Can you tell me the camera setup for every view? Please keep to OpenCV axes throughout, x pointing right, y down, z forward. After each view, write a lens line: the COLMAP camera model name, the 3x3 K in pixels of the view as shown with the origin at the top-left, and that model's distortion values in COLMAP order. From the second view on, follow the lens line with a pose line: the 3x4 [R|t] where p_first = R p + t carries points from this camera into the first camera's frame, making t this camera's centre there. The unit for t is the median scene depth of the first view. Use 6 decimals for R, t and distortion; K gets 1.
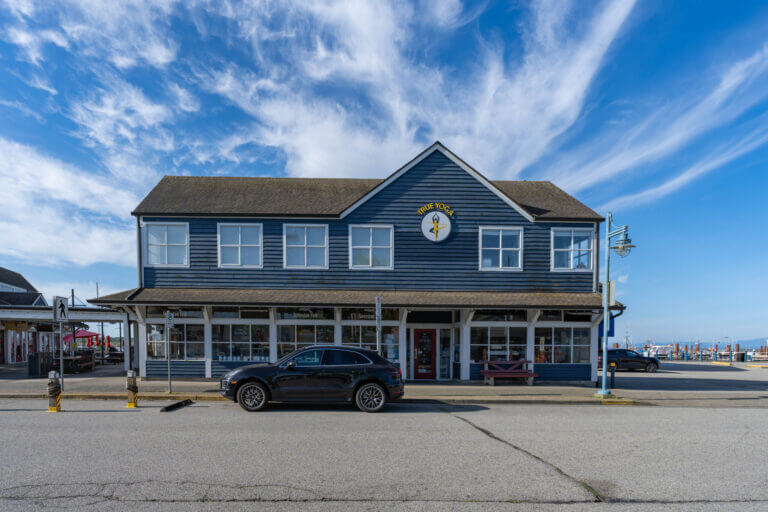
lens RADIAL K [[489.4, 0, 384.0], [0, 489.4, 367.1], [0, 0, 1]] dist [-0.004082, -0.000931]
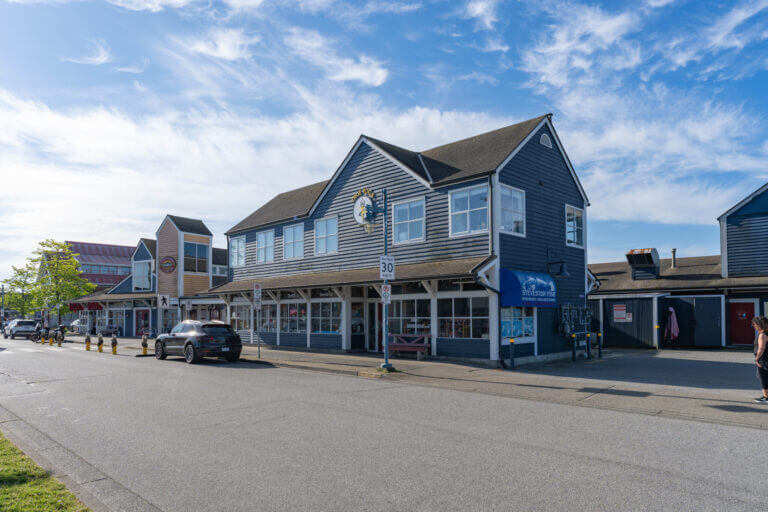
lens RADIAL K [[785.2, 0, 384.0], [0, 785.2, 256.0], [0, 0, 1]] dist [0.004035, -0.006121]
pose [[0.522574, -0.072328, -0.849521, 0.480834], [-0.028350, 0.994370, -0.102100, -0.001988], [0.852123, 0.077439, 0.517581, 0.040896]]
